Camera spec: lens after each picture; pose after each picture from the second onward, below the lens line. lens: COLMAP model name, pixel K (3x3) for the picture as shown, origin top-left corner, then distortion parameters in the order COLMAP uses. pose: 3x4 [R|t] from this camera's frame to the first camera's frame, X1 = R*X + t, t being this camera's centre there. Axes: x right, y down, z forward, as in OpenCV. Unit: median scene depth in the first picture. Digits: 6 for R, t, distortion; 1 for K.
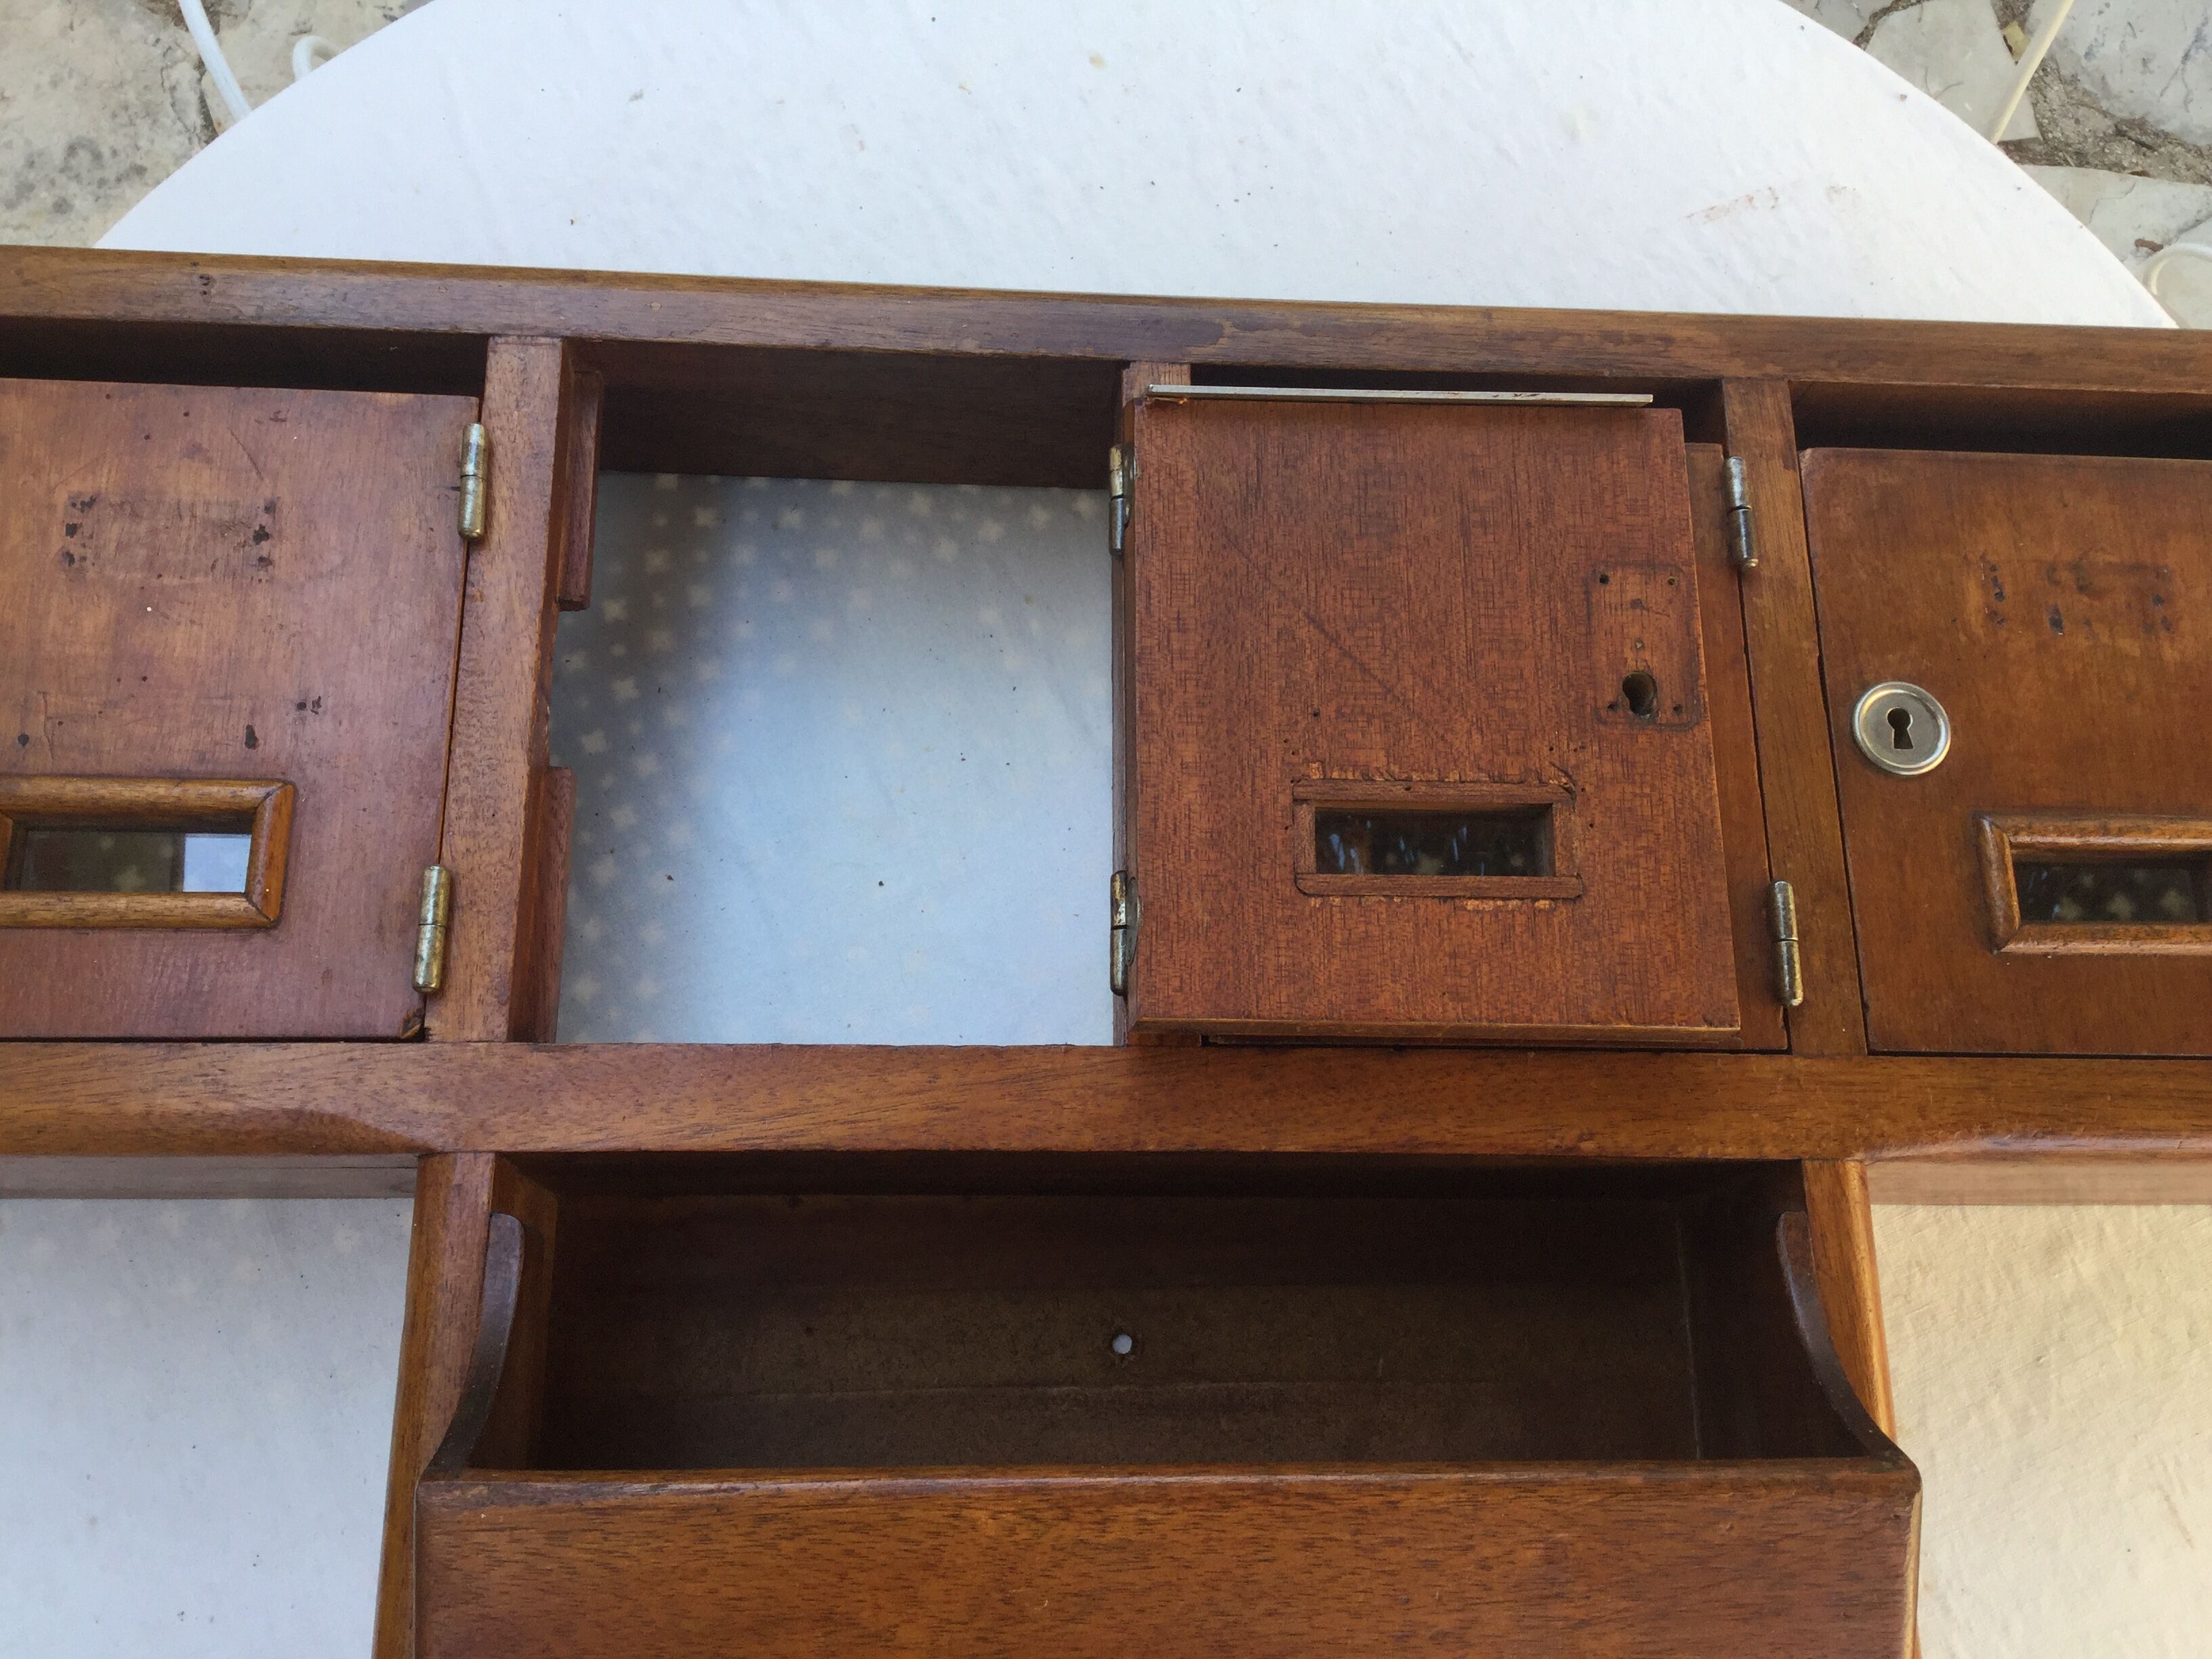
lens RADIAL K [[1987.2, 0, 1104.4], [0, 1987.2, 837.2], [0, 0, 1]] dist [0.121539, -0.235716]
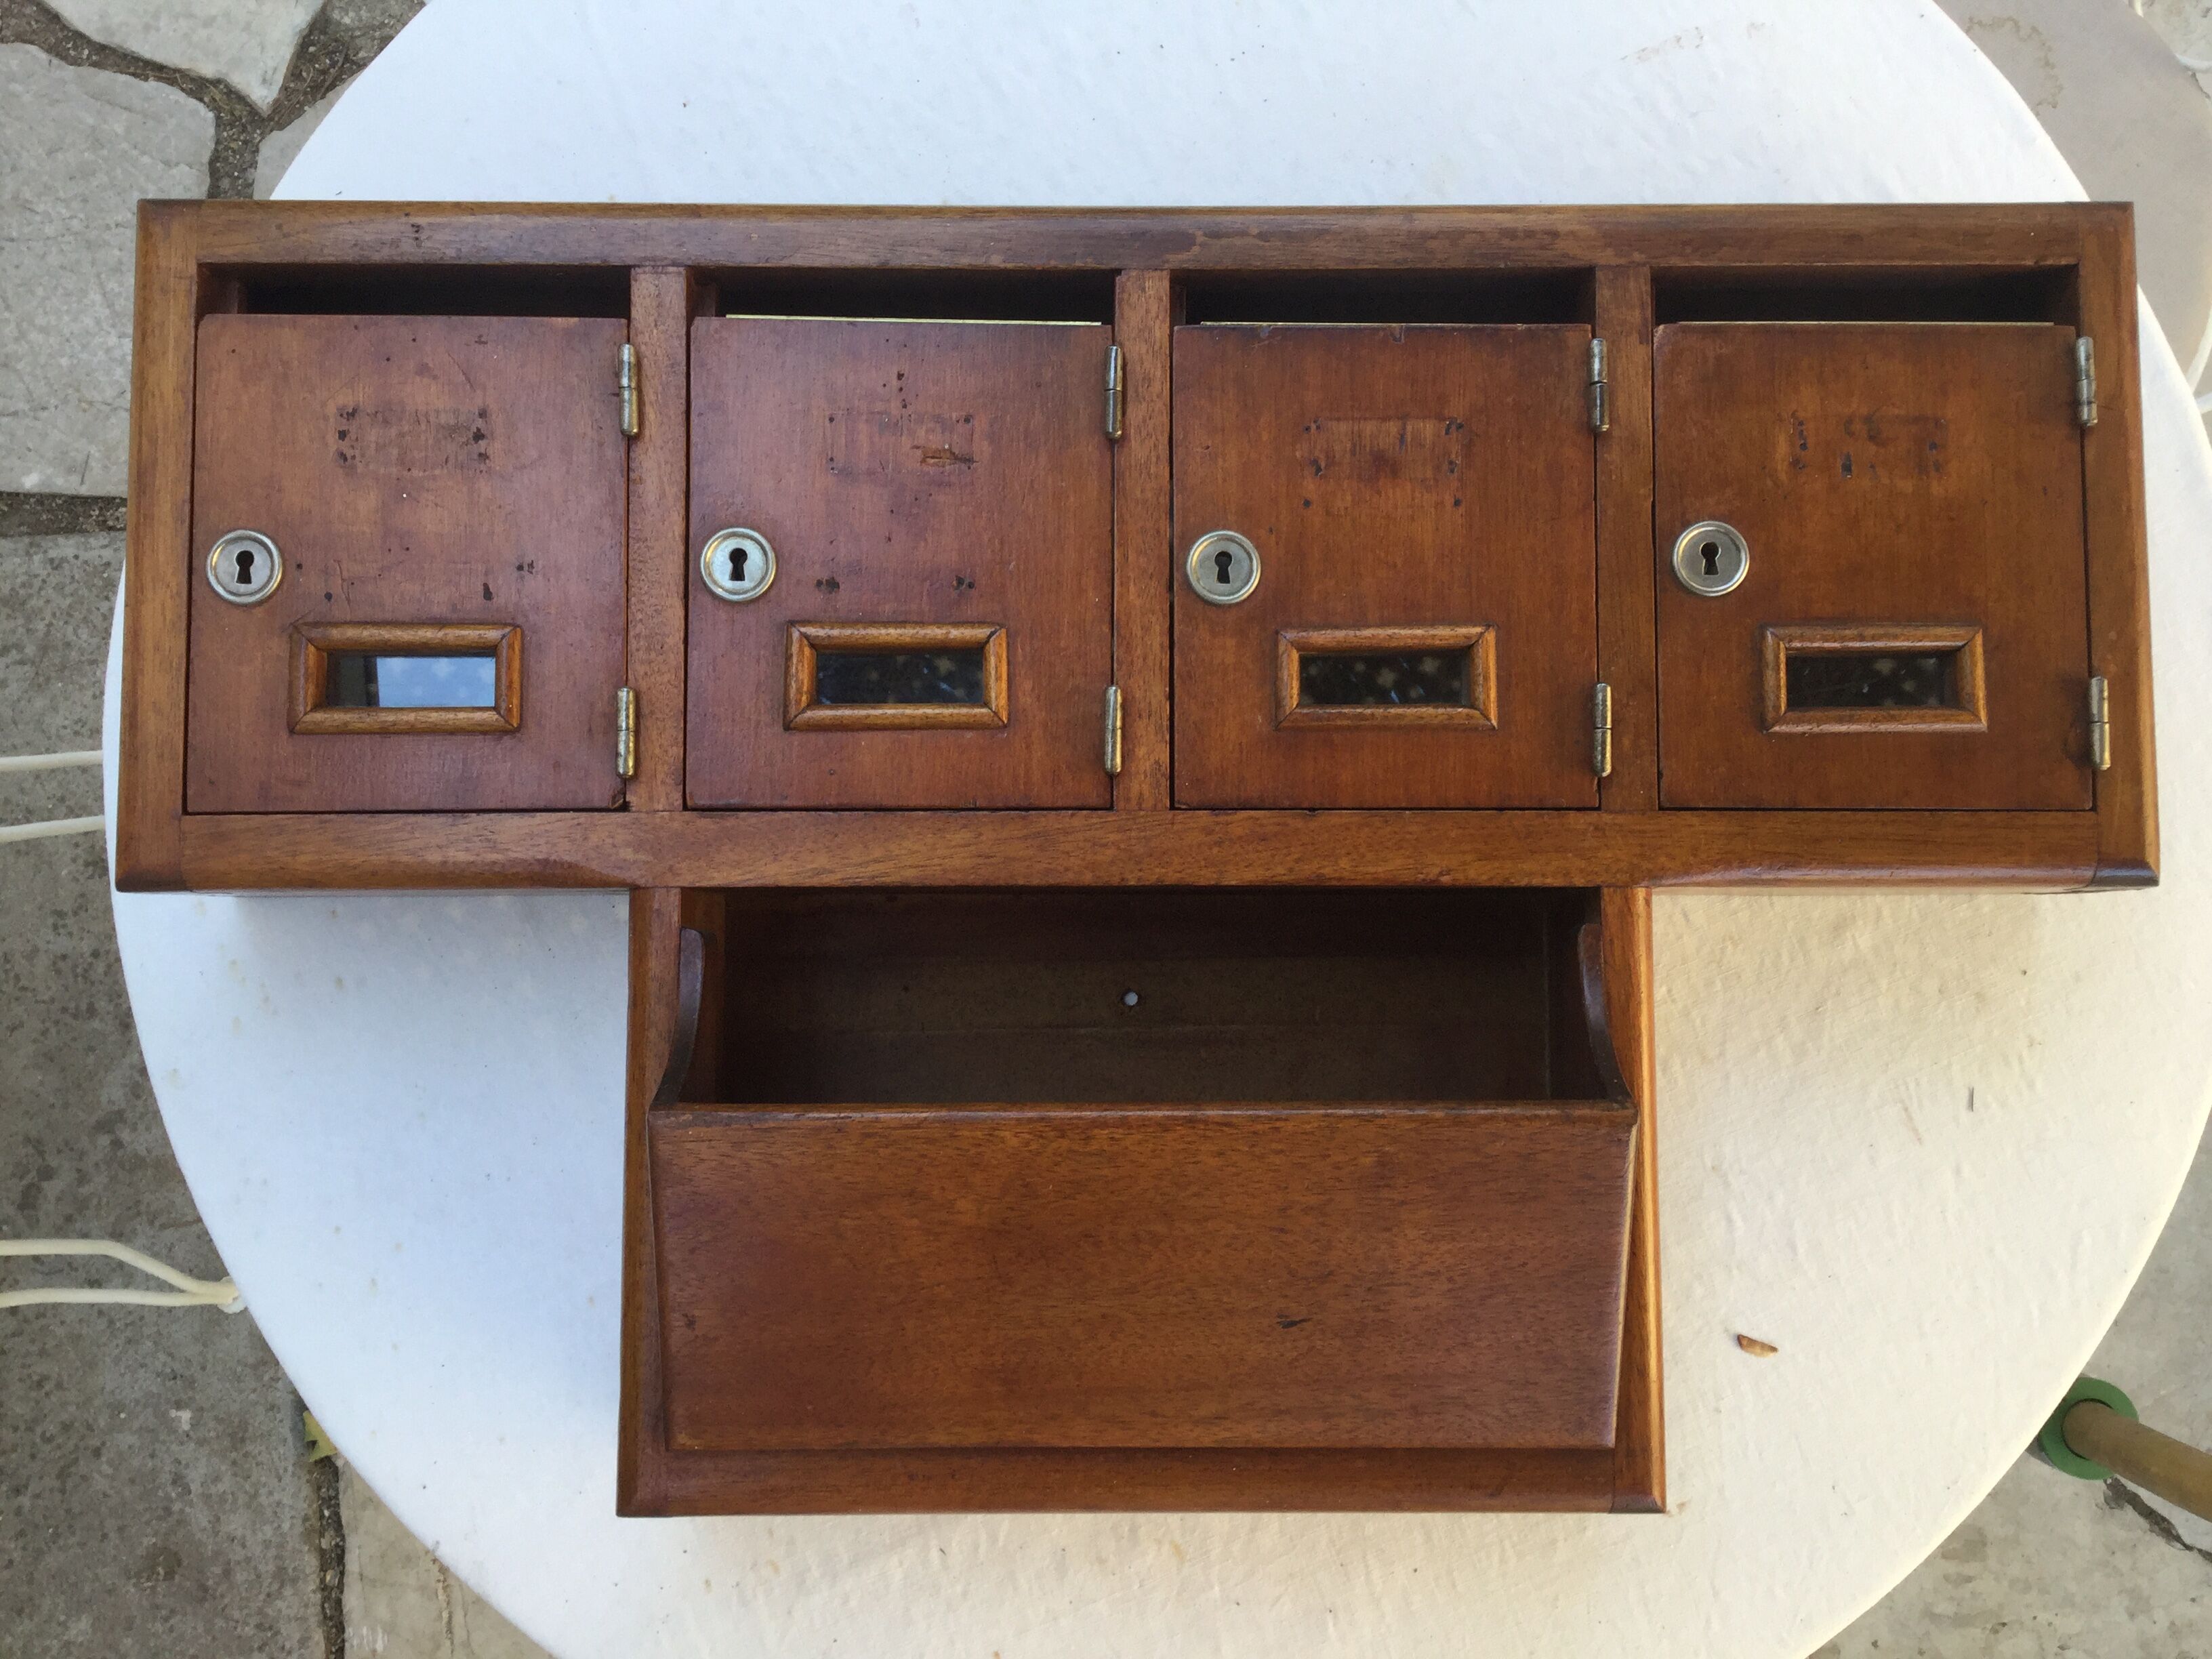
lens RADIAL K [[1969.0, 0, 1106.0], [0, 1969.0, 829.5], [0, 0, 1]] dist [0.141748, -0.250830]
pose [[0.997359, -0.000902, -0.072620, 0.101875], [0.017142, 0.974593, 0.223324, -0.186246], [0.070573, -0.223980, 0.972035, -0.341167]]
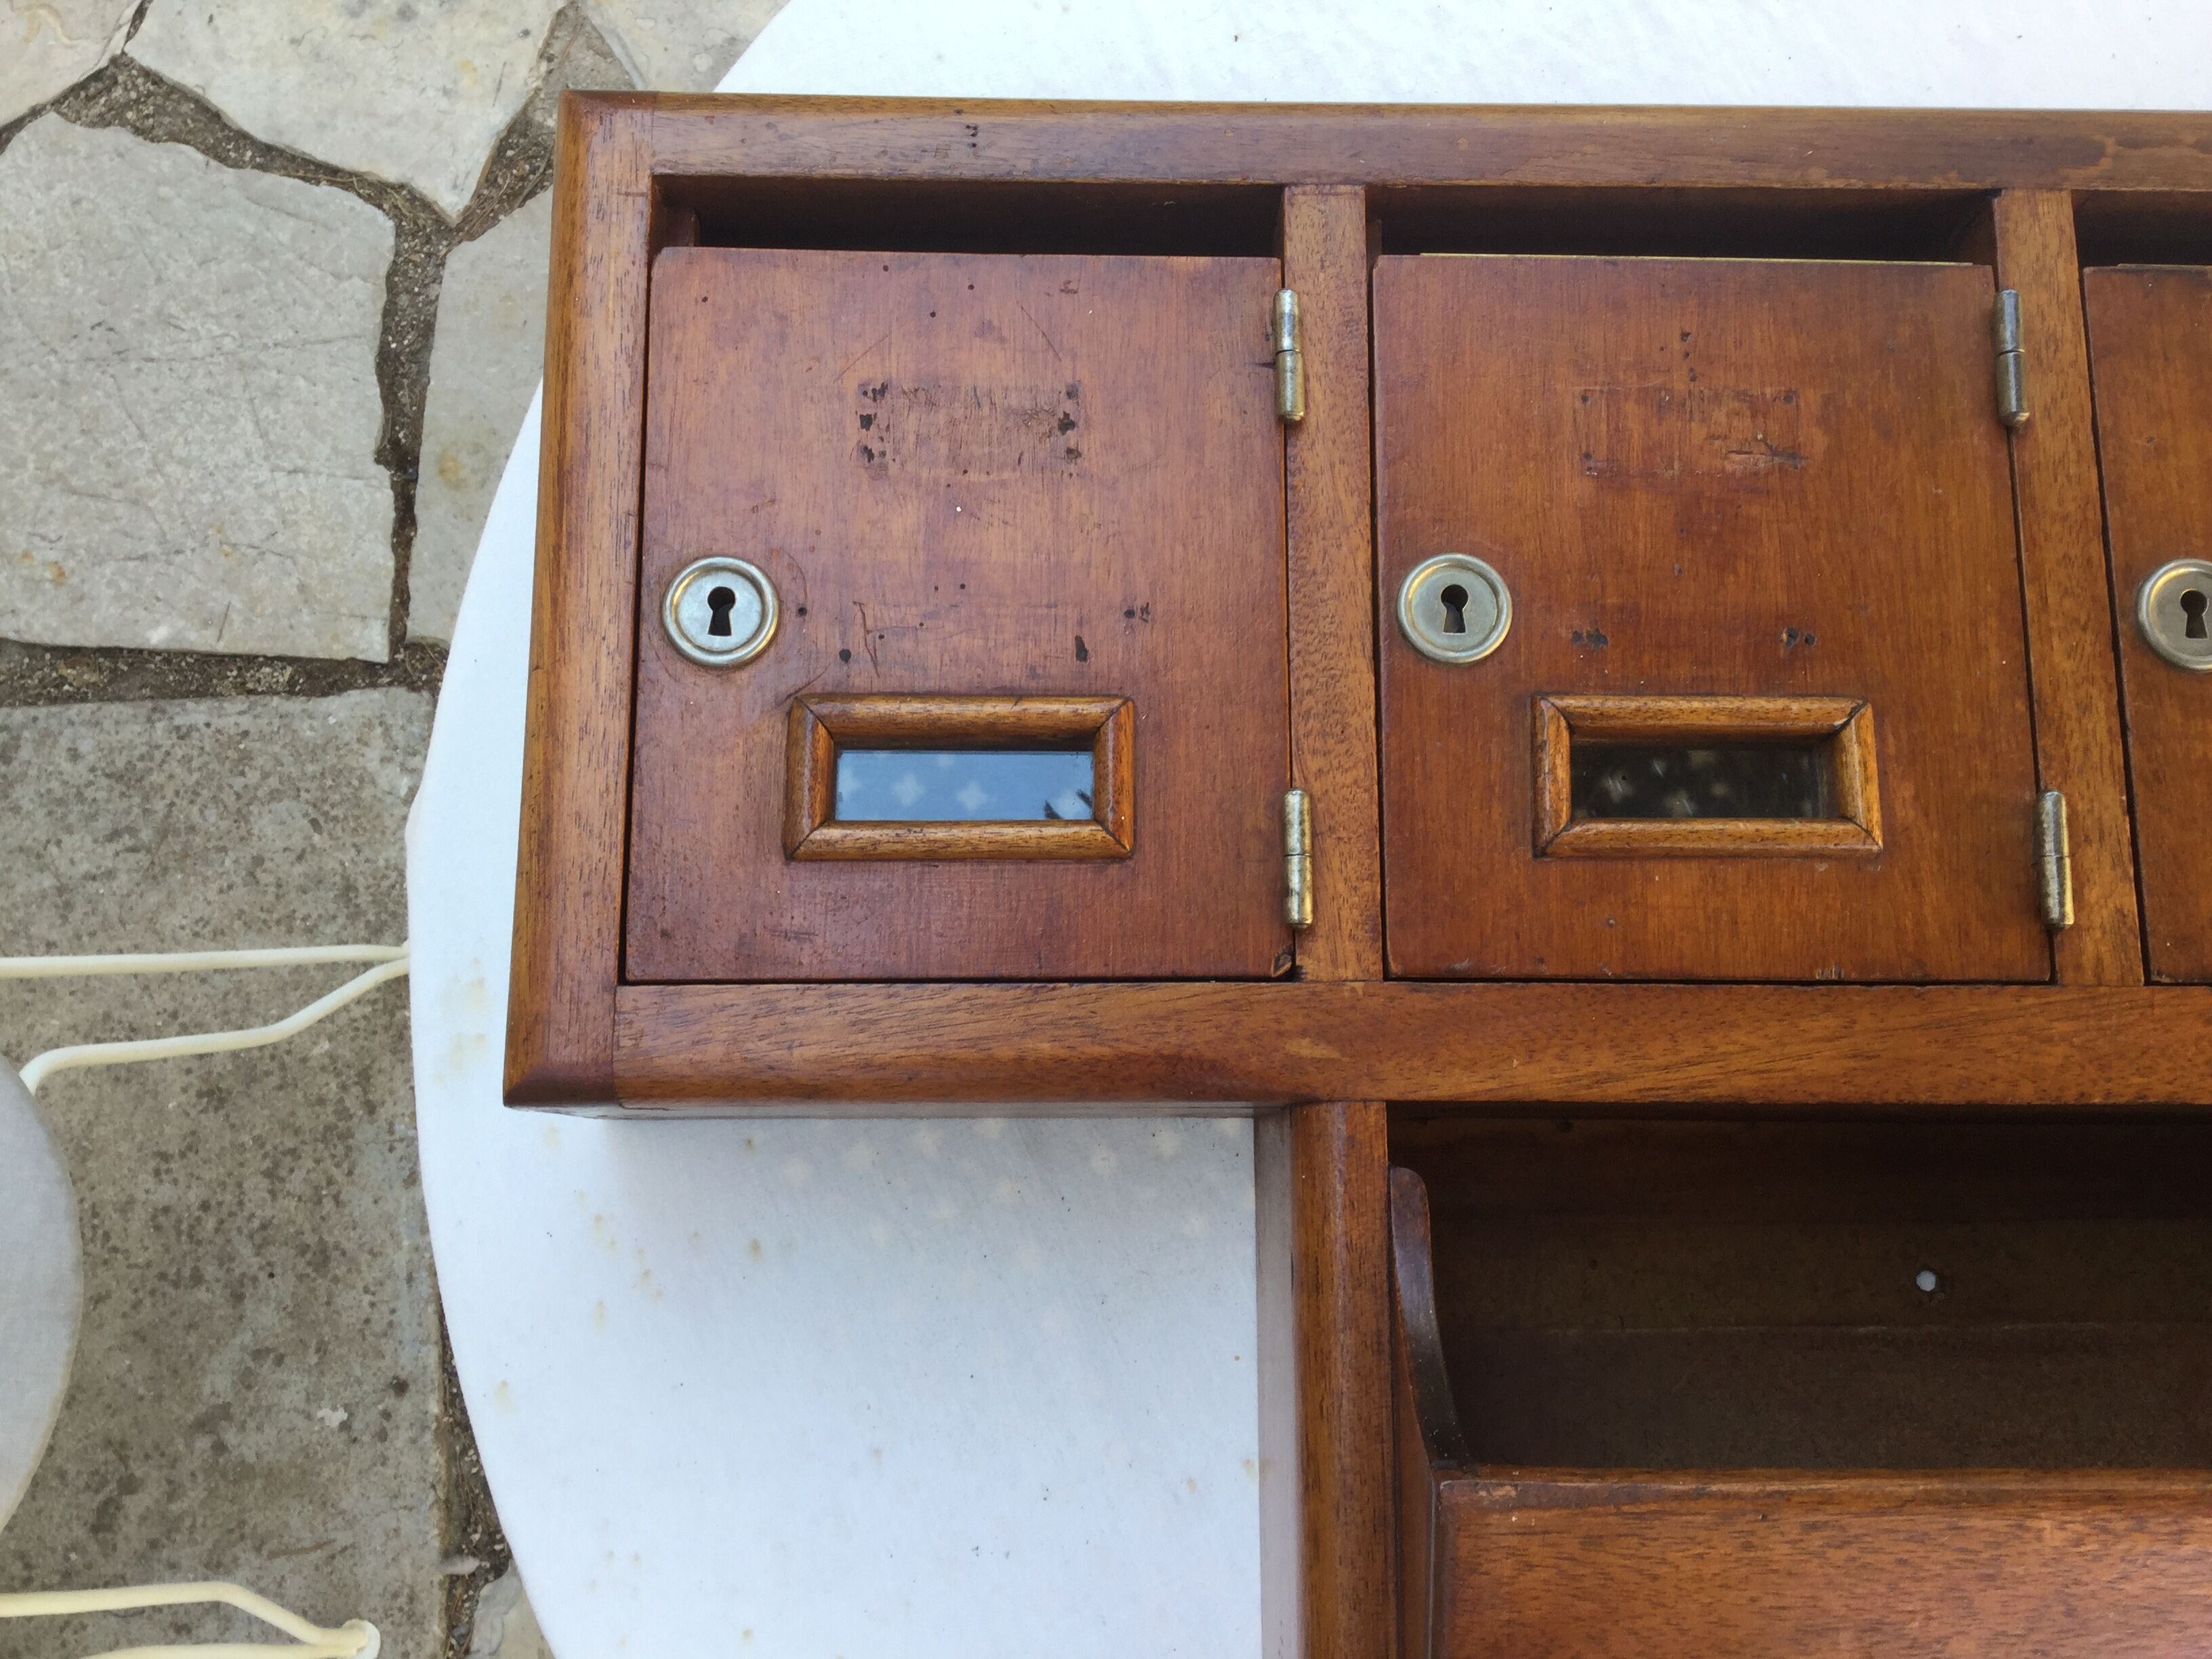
lens RADIAL K [[1987.2, 0, 1104.4], [0, 1987.2, 837.2], [0, 0, 1]] dist [0.121539, -0.235716]
pose [[0.998066, -0.004219, -0.062020, -0.348445], [0.010676, 0.994505, 0.104144, -0.057740], [0.061240, -0.104605, 0.992627, 0.083132]]
